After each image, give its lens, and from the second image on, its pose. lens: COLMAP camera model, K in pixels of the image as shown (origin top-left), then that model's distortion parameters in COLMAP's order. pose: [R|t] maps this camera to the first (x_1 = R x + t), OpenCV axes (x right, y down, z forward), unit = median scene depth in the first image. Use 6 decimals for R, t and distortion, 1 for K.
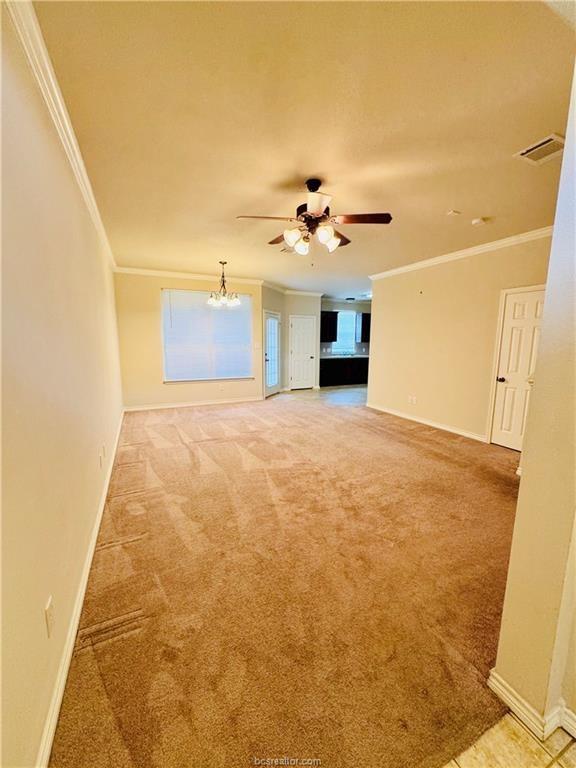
lens RADIAL K [[304.4, 0, 283.4], [0, 304.4, 387.5], [0, 0, 1]] dist [0.000118, 0.000527]
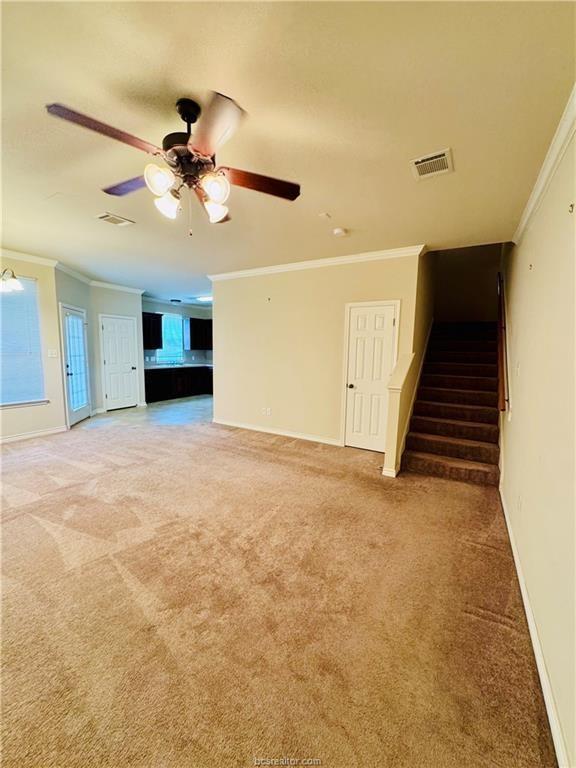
lens RADIAL K [[304.4, 0, 281.8], [0, 304.4, 385.8], [0, 0, 1]] dist [0.000118, 0.000527]
pose [[0.822446, -0.058908, 0.565785, -0.095525], [0.075295, 0.997145, -0.005632, -0.040542], [-0.563838, 0.047233, 0.824534, 0.256176]]
